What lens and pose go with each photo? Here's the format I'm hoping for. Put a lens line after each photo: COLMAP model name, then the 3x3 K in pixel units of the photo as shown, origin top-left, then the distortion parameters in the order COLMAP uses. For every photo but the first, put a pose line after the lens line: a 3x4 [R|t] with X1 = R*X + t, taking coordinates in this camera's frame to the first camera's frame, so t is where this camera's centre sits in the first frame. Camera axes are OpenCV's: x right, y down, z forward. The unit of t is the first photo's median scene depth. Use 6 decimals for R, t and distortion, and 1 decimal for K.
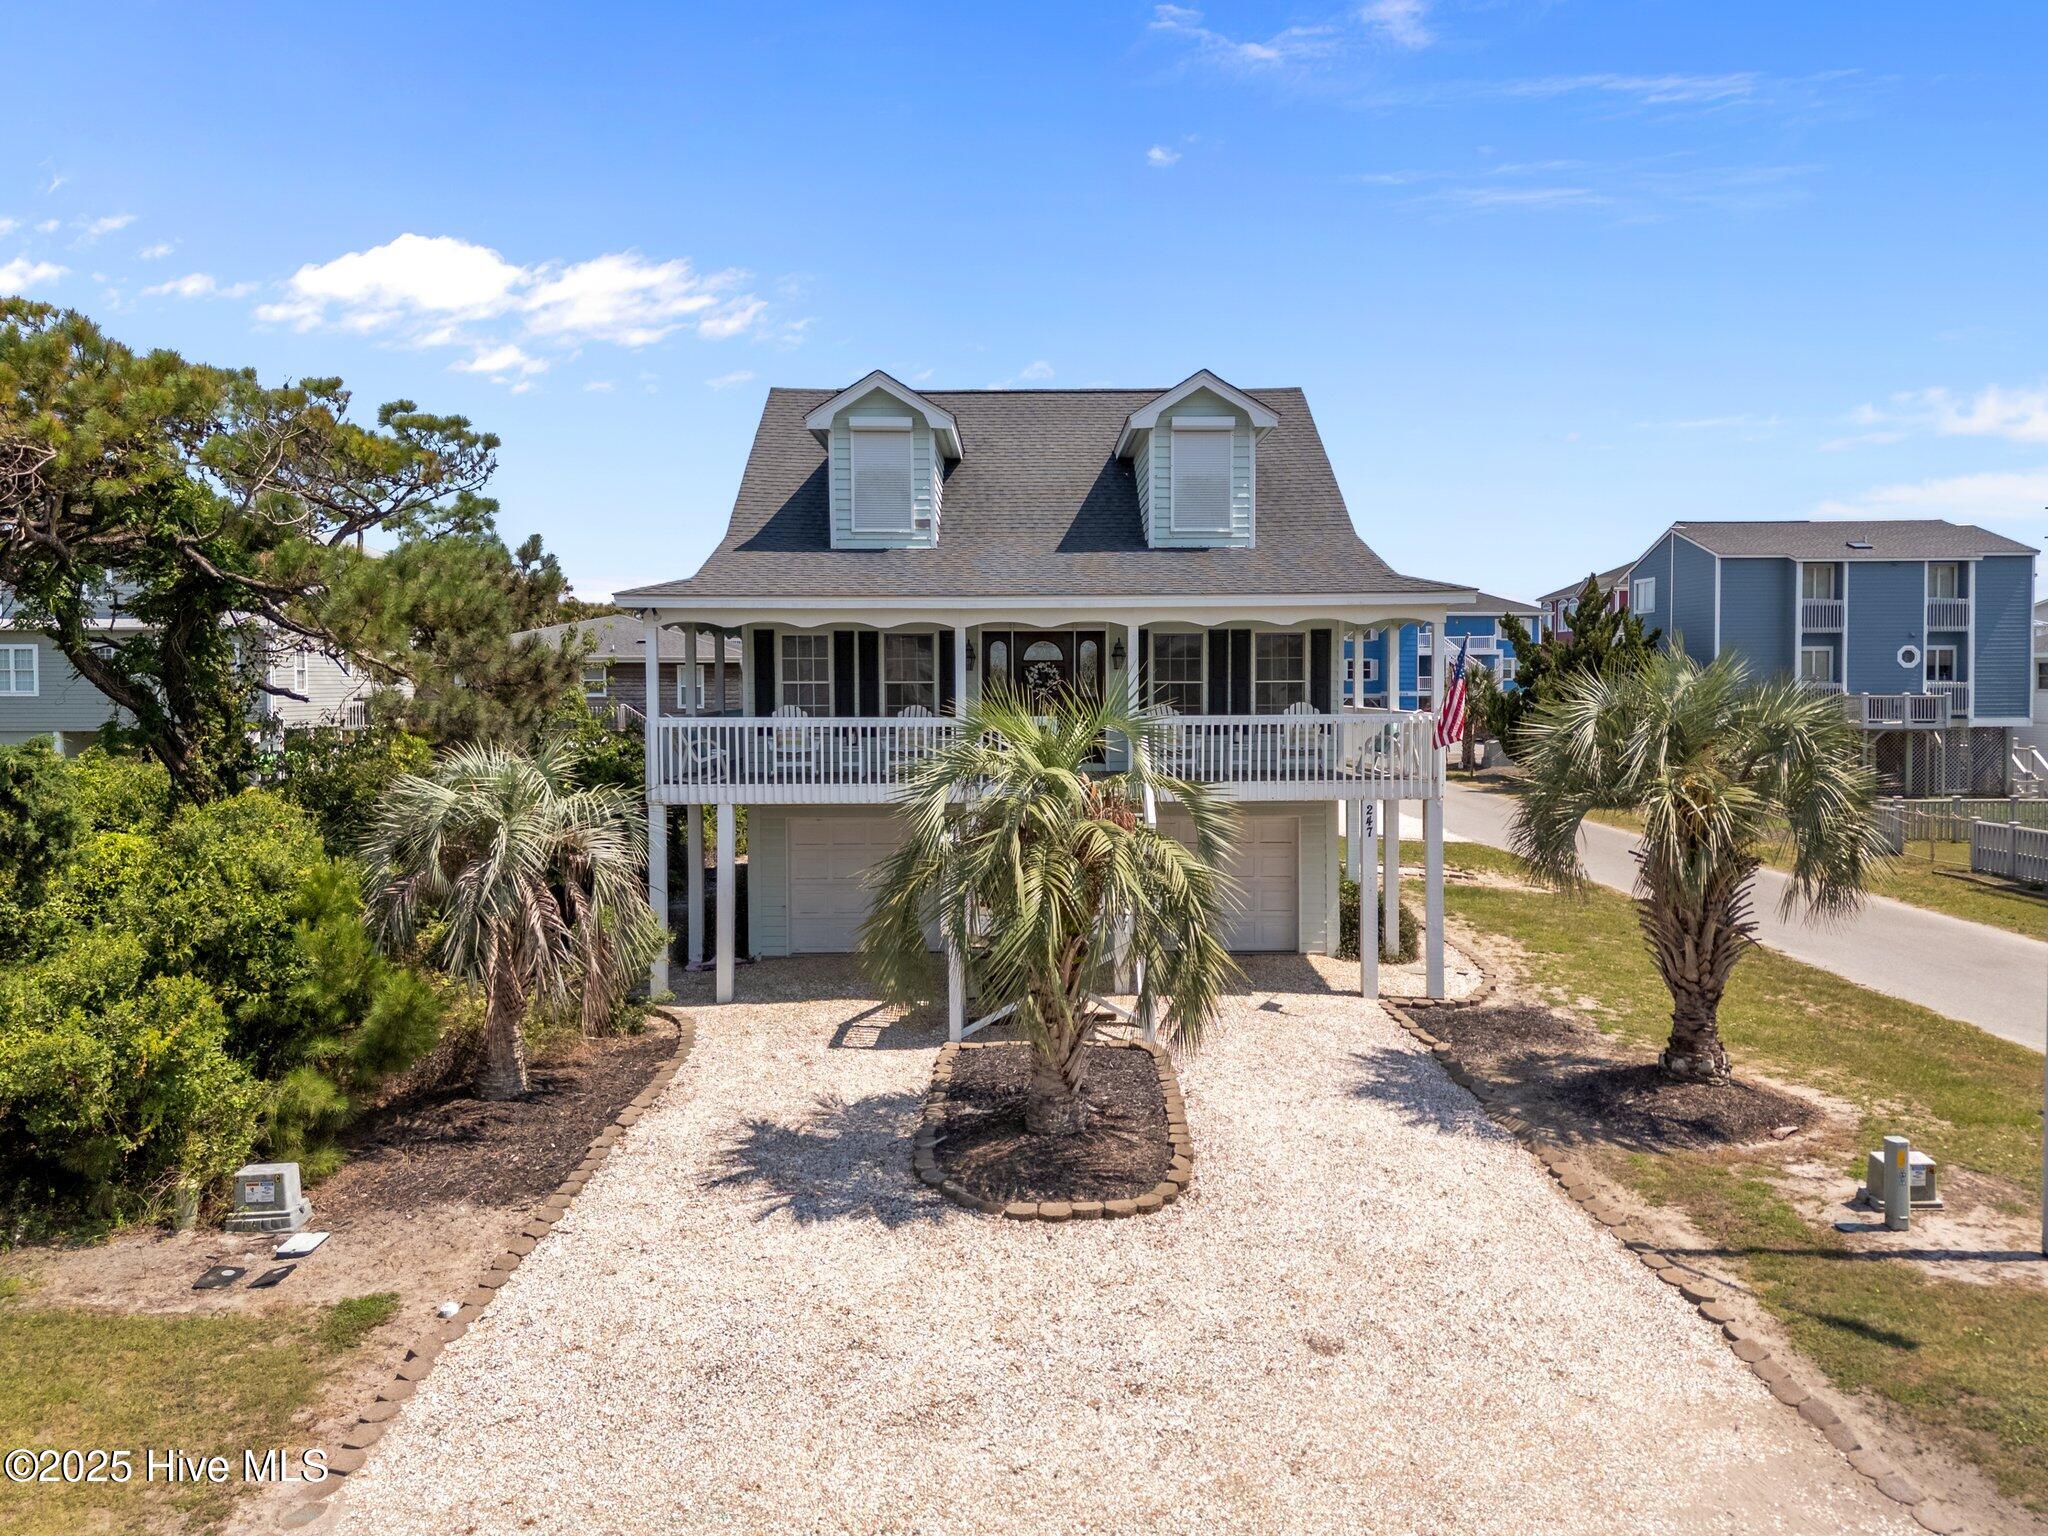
lens RADIAL K [[1512.3, 0, 1036.5], [0, 1512.3, 767.3], [0, 0, 1]] dist [0.079367, -0.069540]
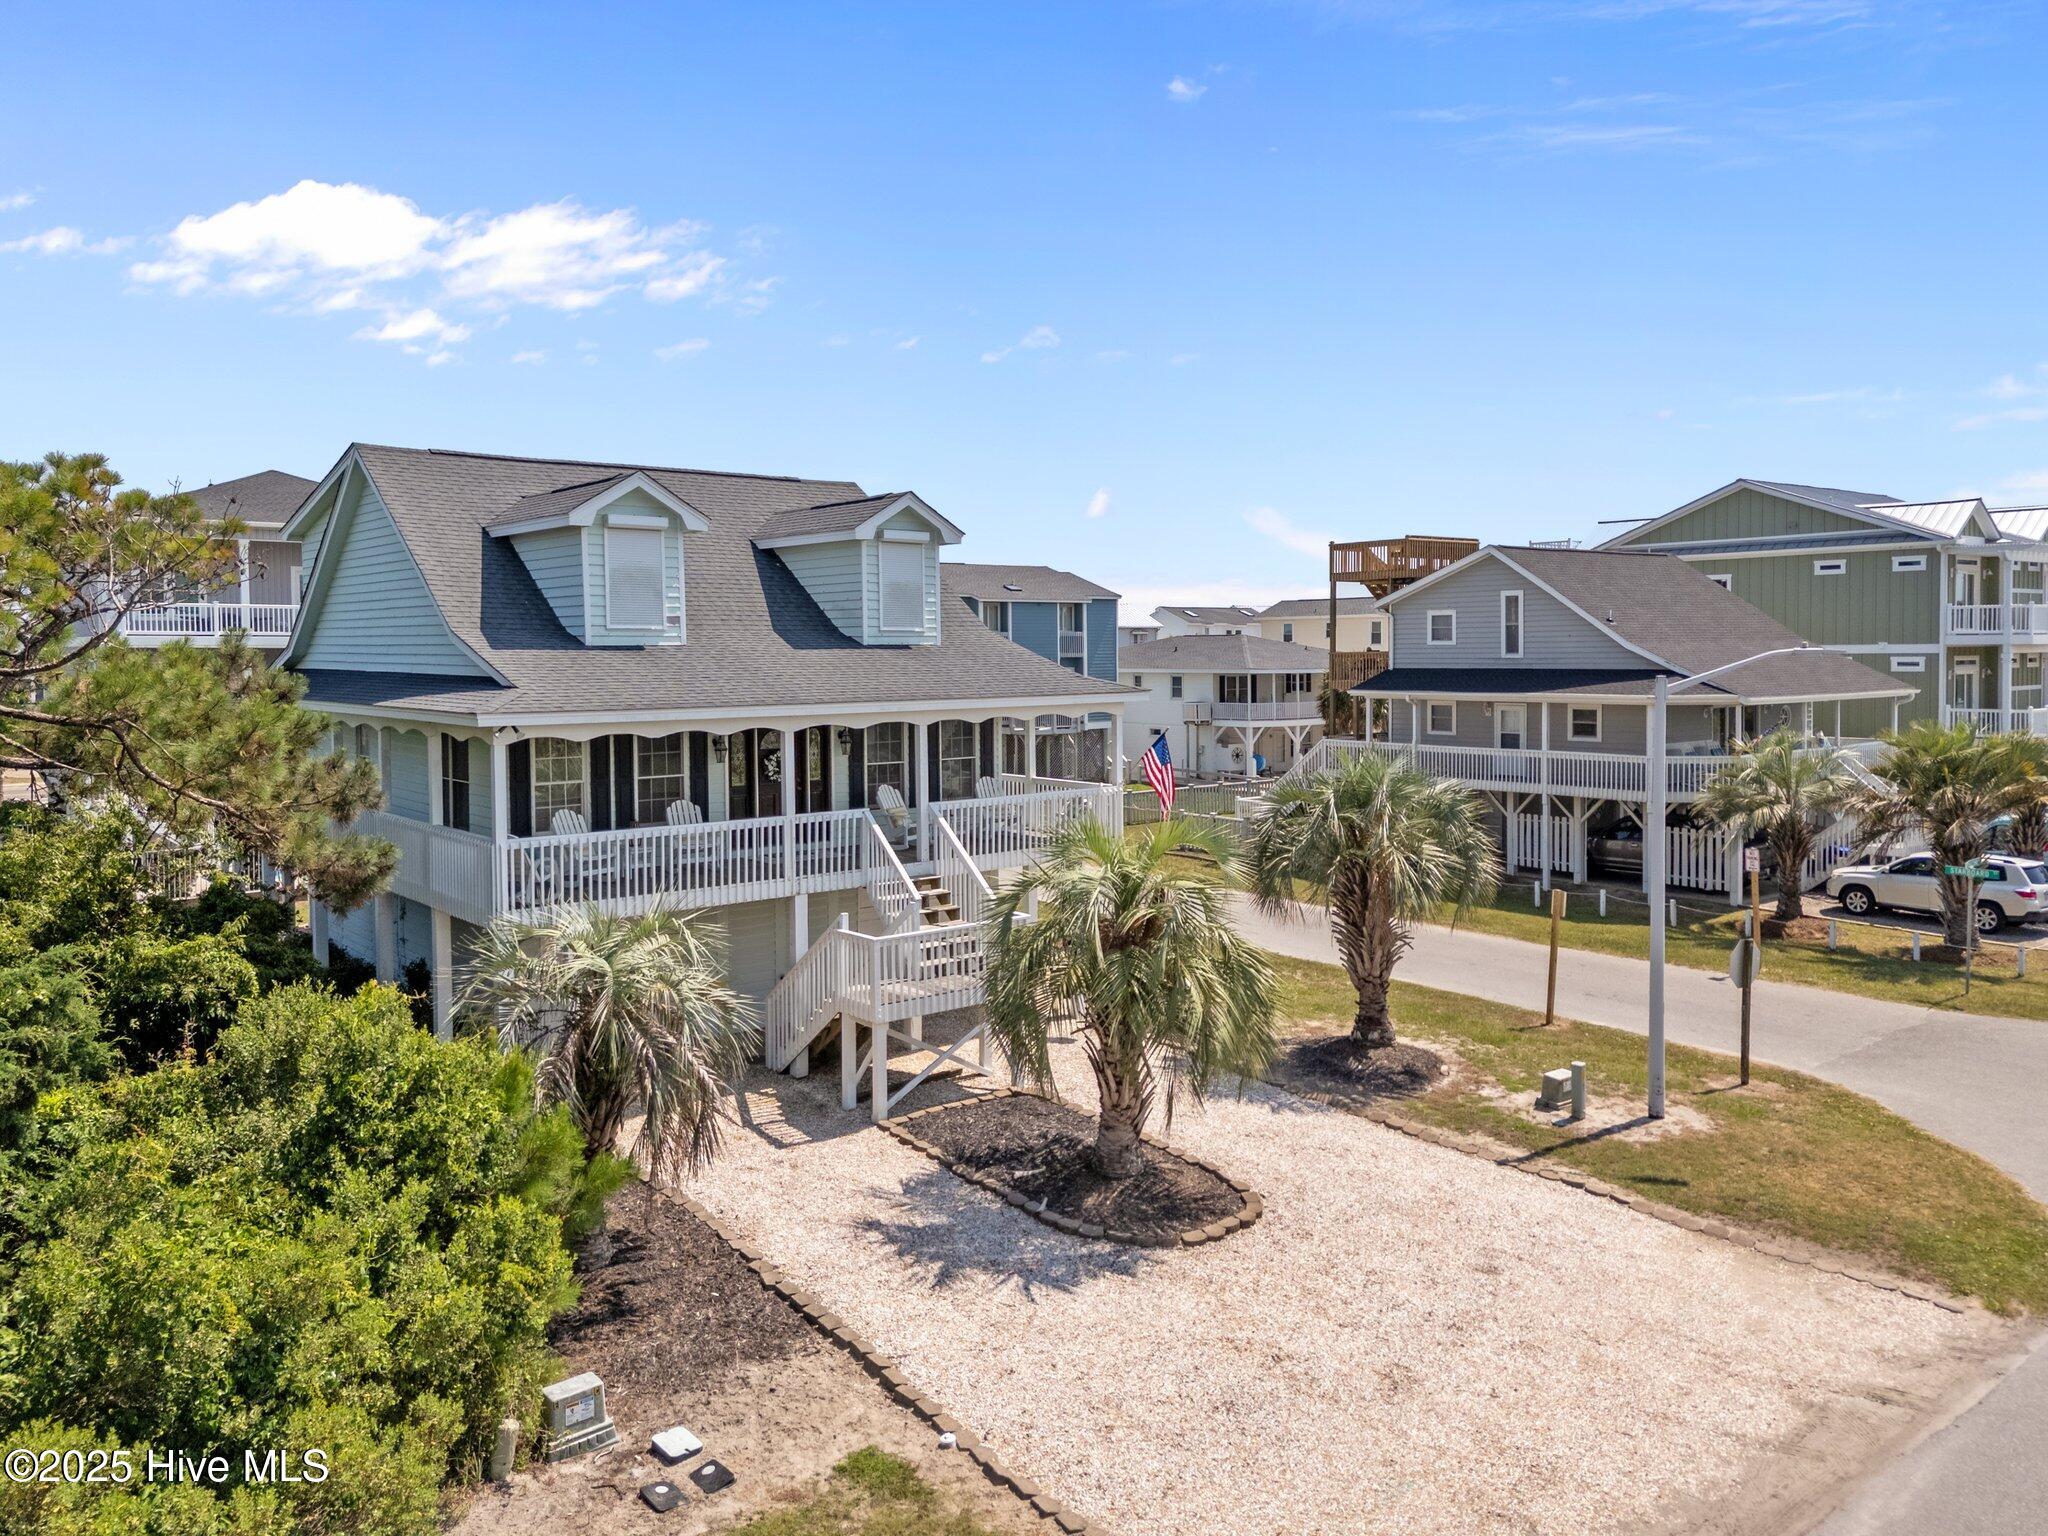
lens RADIAL K [[1512.3, 0, 1036.5], [0, 1512.3, 767.3], [0, 0, 1]] dist [0.079367, -0.069540]
pose [[0.784652, -0.048770, 0.618015, -0.874525], [0.037827, 0.998810, 0.030794, -0.143361], [-0.618782, -0.000785, 0.785563, 0.084157]]
